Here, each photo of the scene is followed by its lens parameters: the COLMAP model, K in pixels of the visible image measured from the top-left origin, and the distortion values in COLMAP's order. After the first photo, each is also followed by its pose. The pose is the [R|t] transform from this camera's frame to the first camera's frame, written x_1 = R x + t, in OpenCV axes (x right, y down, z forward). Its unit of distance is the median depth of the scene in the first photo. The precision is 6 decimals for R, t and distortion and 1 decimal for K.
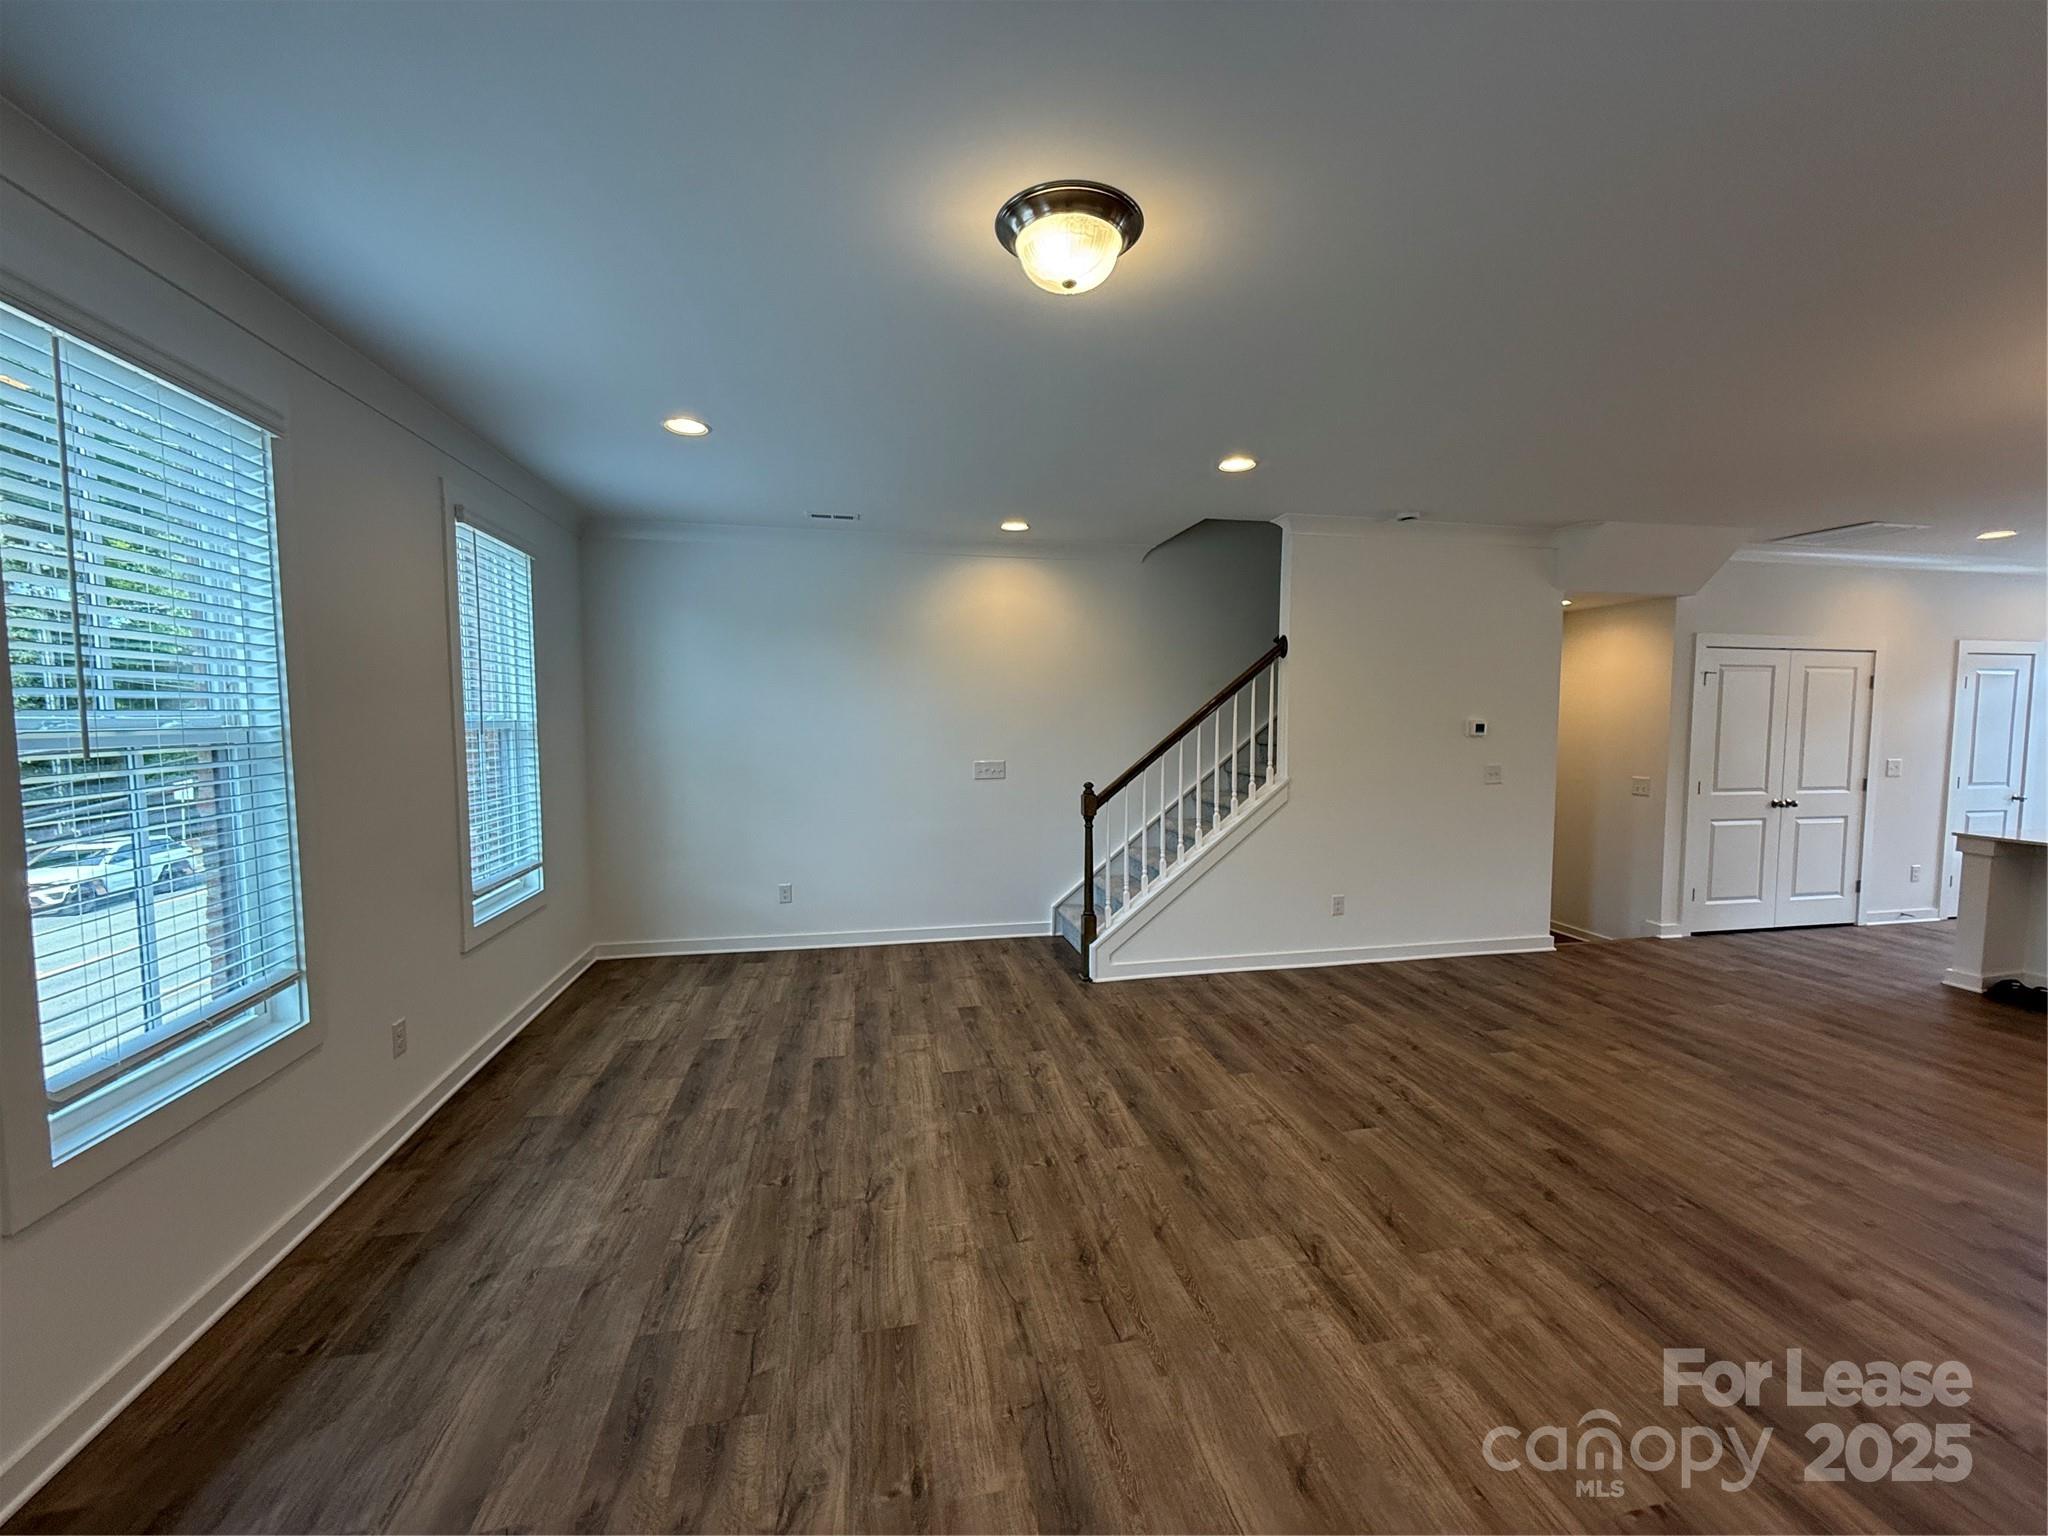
lens RADIAL K [[818.5, 0, 1031.9], [0, 818.5, 764.9], [0, 0, 1]] dist [0.000031, -0.000263]
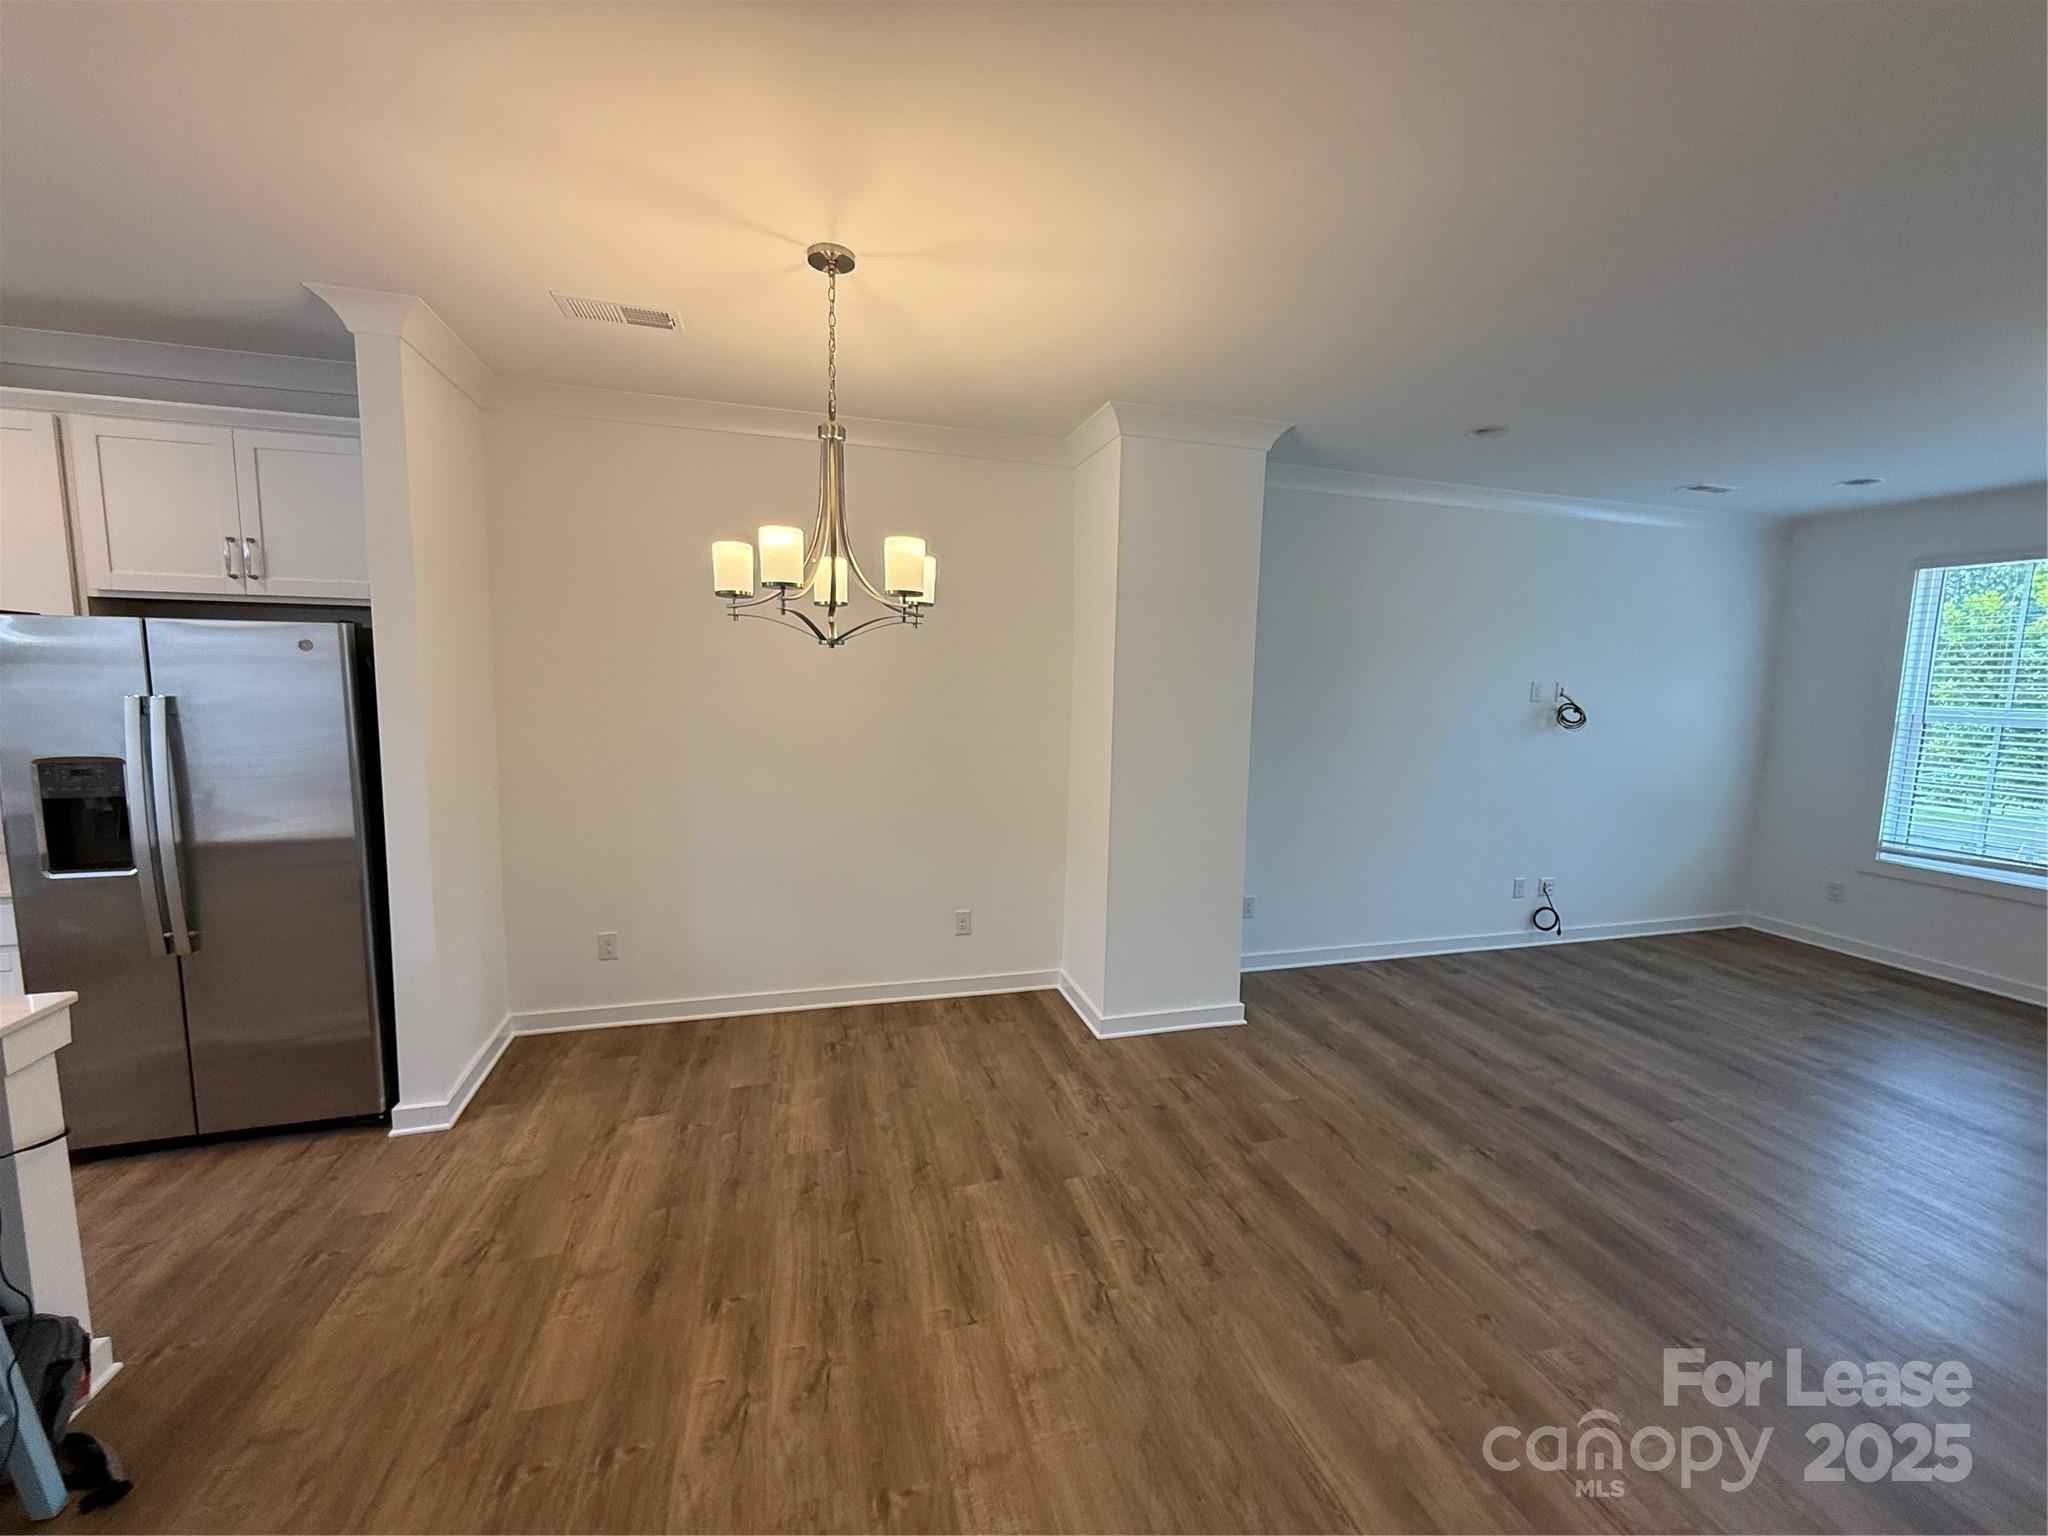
lens RADIAL K [[814.8, 0, 1029.5], [0, 814.8, 768.6], [0, 0, 1]] dist [-0.000172, -0.000320]
pose [[-0.996737, -0.014230, -0.079454, 0.952085], [-0.028071, 0.984005, 0.175913, -0.080977], [0.075680, 0.177570, -0.981194, 1.027299]]
